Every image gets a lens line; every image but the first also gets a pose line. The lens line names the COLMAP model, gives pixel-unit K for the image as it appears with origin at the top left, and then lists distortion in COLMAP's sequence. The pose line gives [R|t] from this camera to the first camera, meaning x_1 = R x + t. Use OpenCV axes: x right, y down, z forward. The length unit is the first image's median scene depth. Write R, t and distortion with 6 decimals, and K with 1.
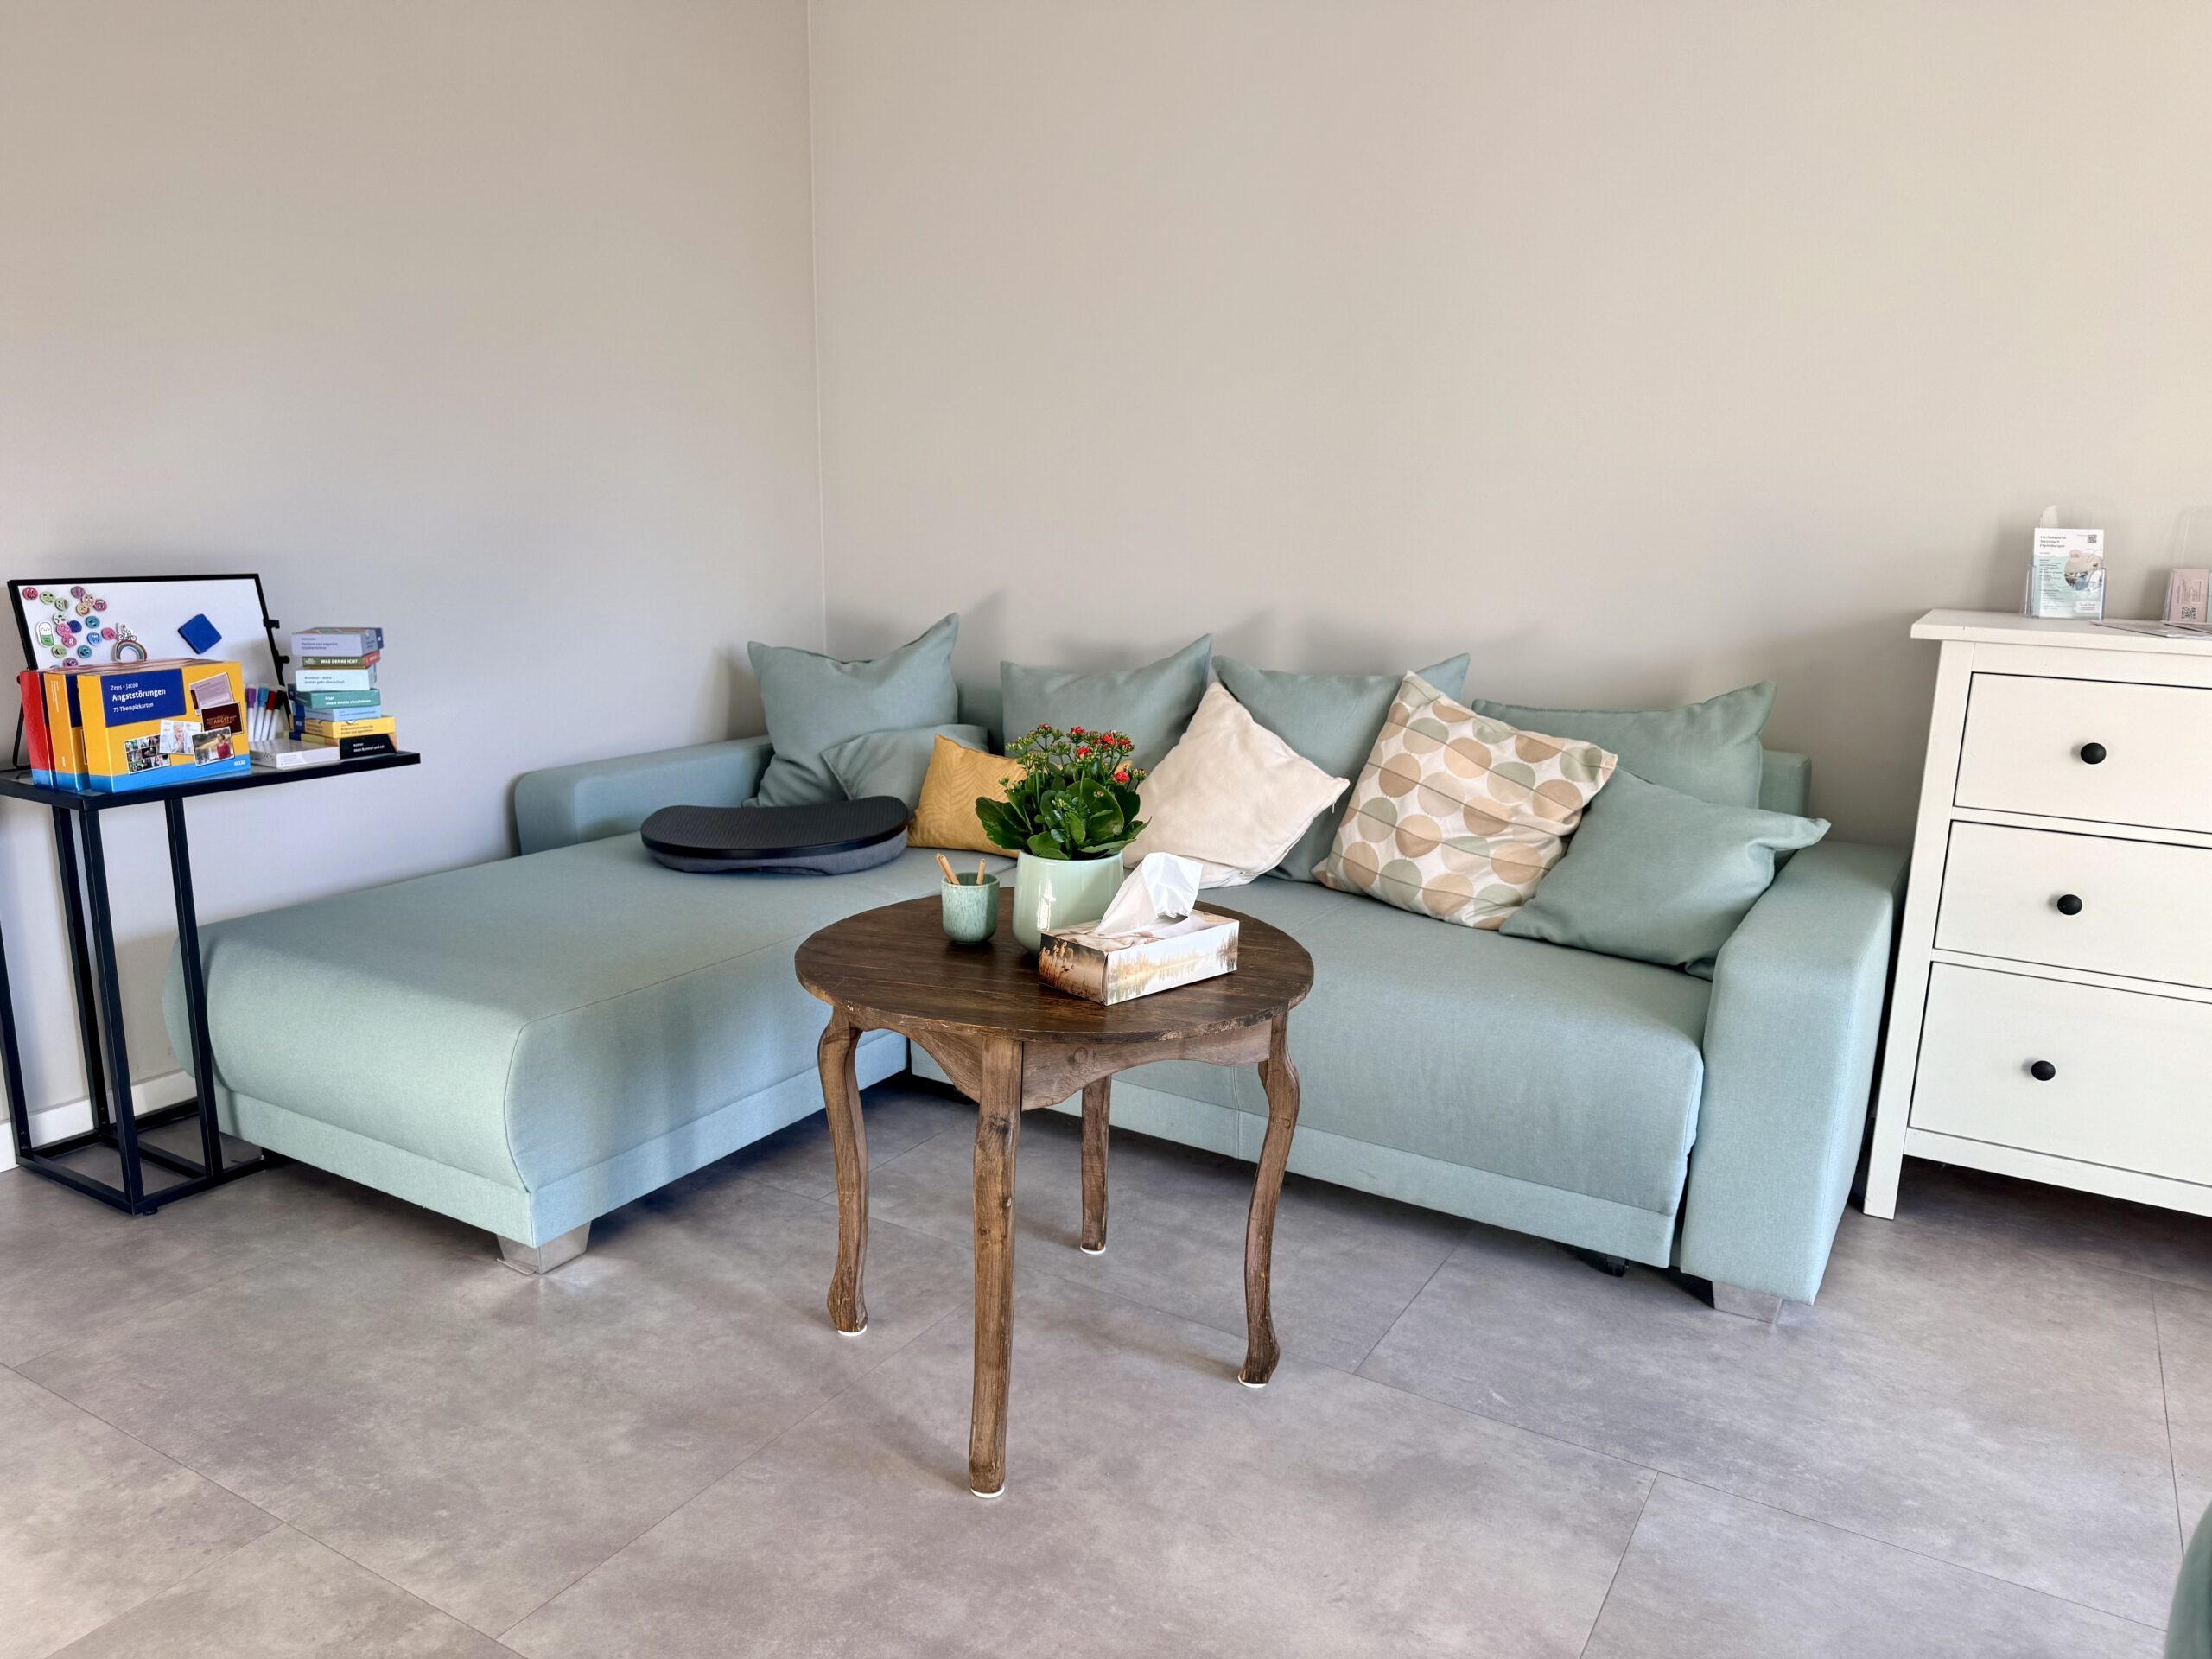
lens RADIAL K [[1537.4, 0, 1104.3], [0, 1537.4, 836.4], [0, 0, 1]] dist [0.009744, 0.000502]
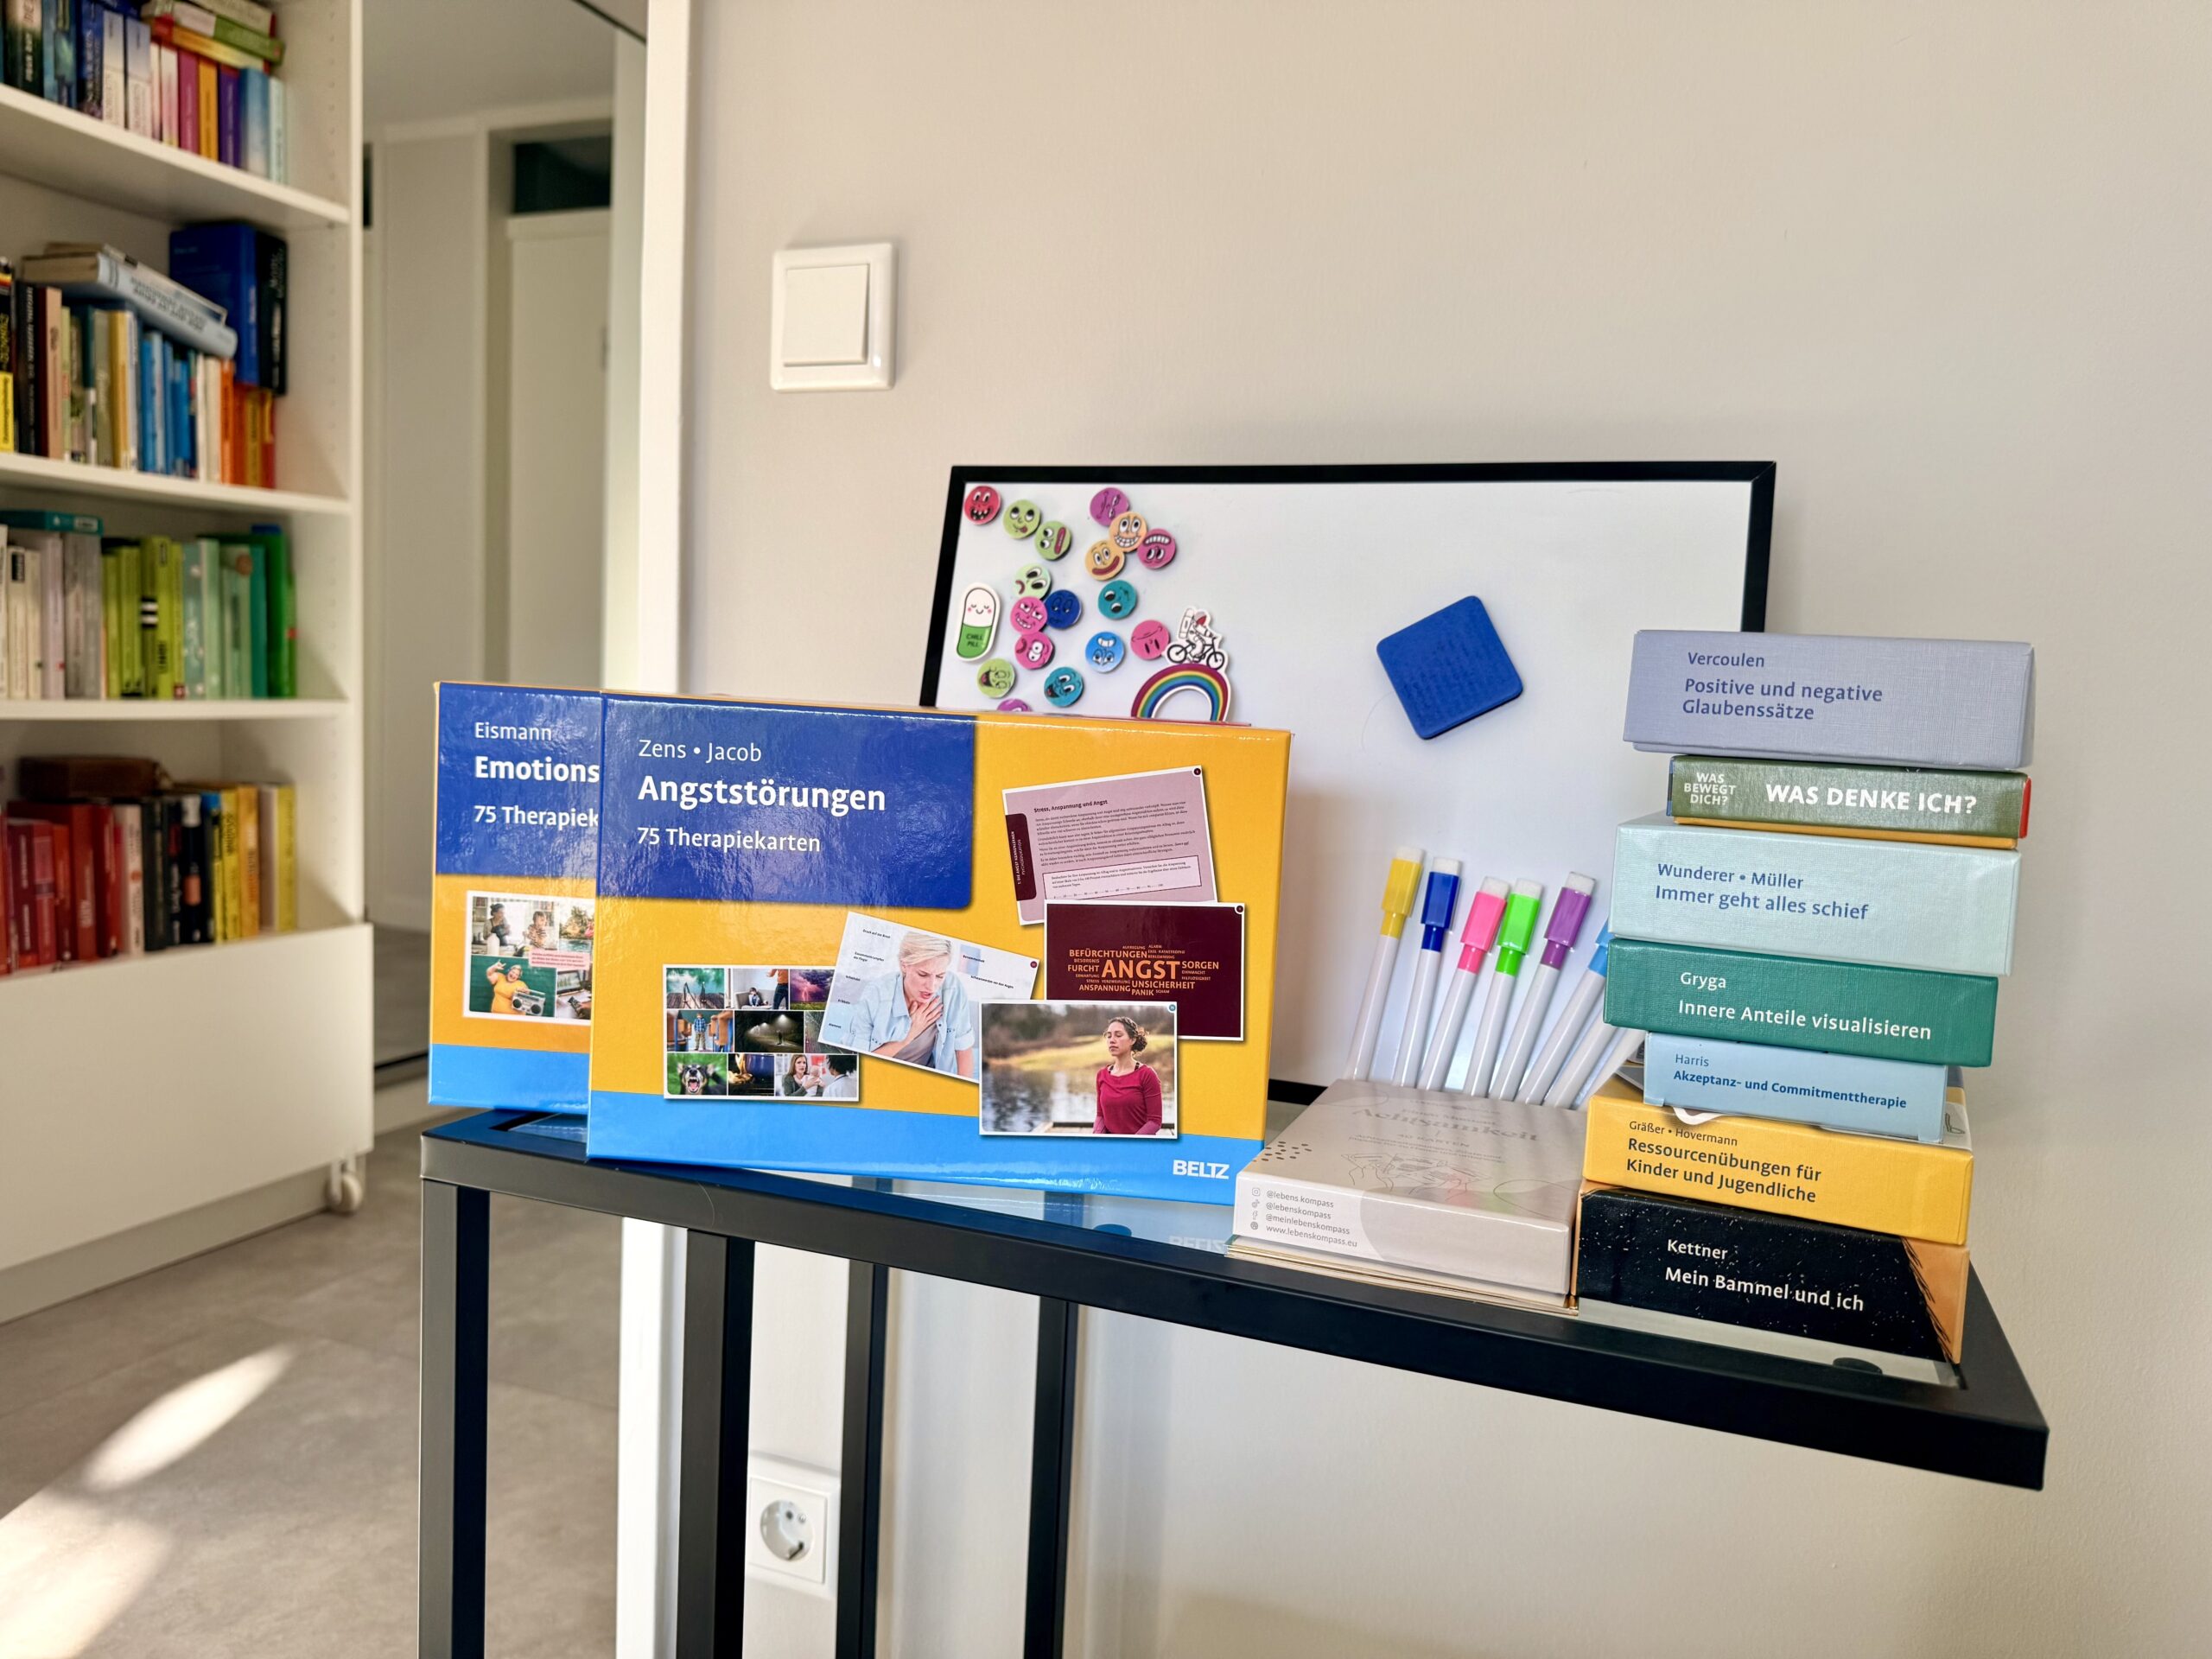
lens RADIAL K [[1537.4, 0, 1108.8], [0, 1537.4, 829.8], [0, 0, 1]] dist [0.009744, 0.000502]
pose [[0.198674, 0.056815, -0.978417, -0.355794], [-0.245127, 0.969469, 0.006520, -0.096694], [0.948916, 0.238541, 0.206535, 0.955601]]
